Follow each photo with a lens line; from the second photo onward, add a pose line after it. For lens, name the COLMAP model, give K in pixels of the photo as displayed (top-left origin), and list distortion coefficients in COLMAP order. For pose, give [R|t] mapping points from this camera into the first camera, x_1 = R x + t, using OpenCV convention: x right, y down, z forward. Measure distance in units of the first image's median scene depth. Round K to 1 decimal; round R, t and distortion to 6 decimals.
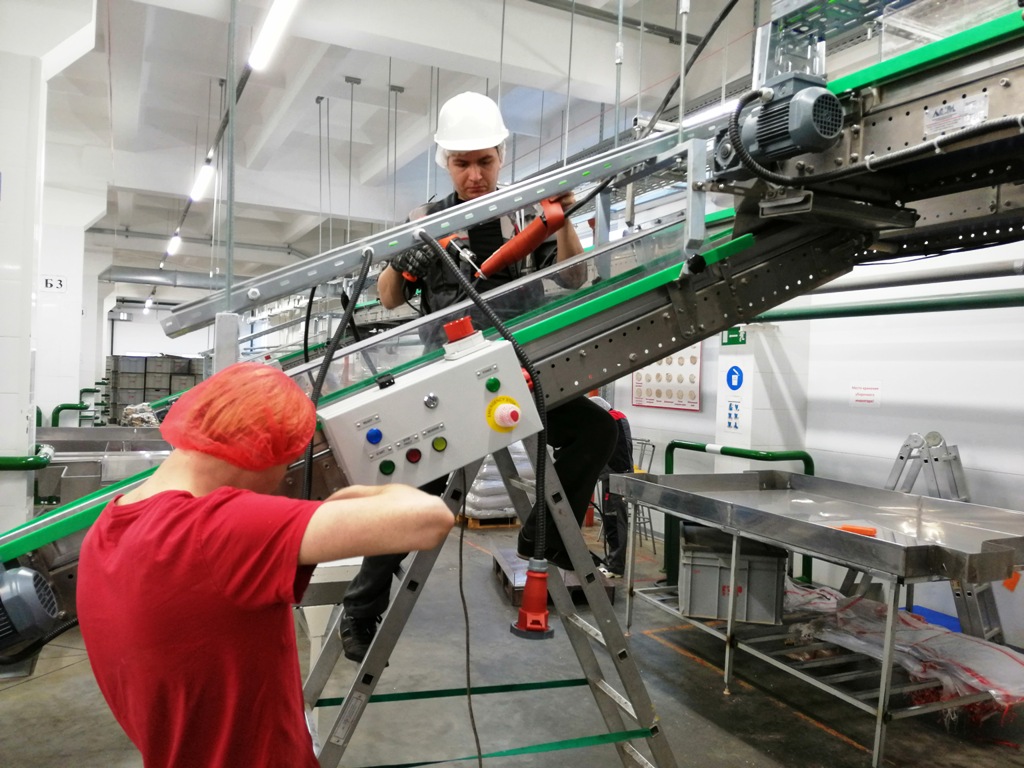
lens RADIAL K [[810.0, 0, 512.0], [0, 810.0, 384.0], [0, 0, 1]] dist [-0.007081, -0.015371]
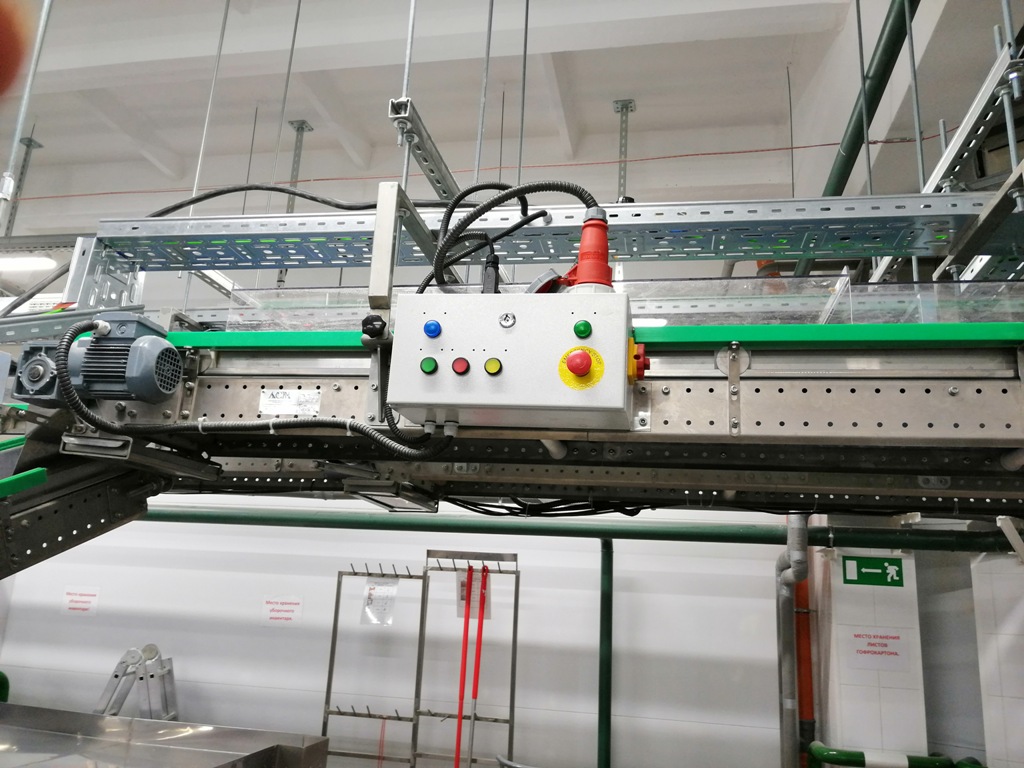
lens RADIAL K [[800.1, 0, 512.0], [0, 800.1, 384.0], [0, 0, 1]] dist [0.002499, -0.000593]
pose [[0.603655, 0.202246, 0.771166, -0.085573], [-0.026194, 0.971797, -0.234359, -0.099226], [-0.796815, 0.121271, 0.591928, 0.111831]]
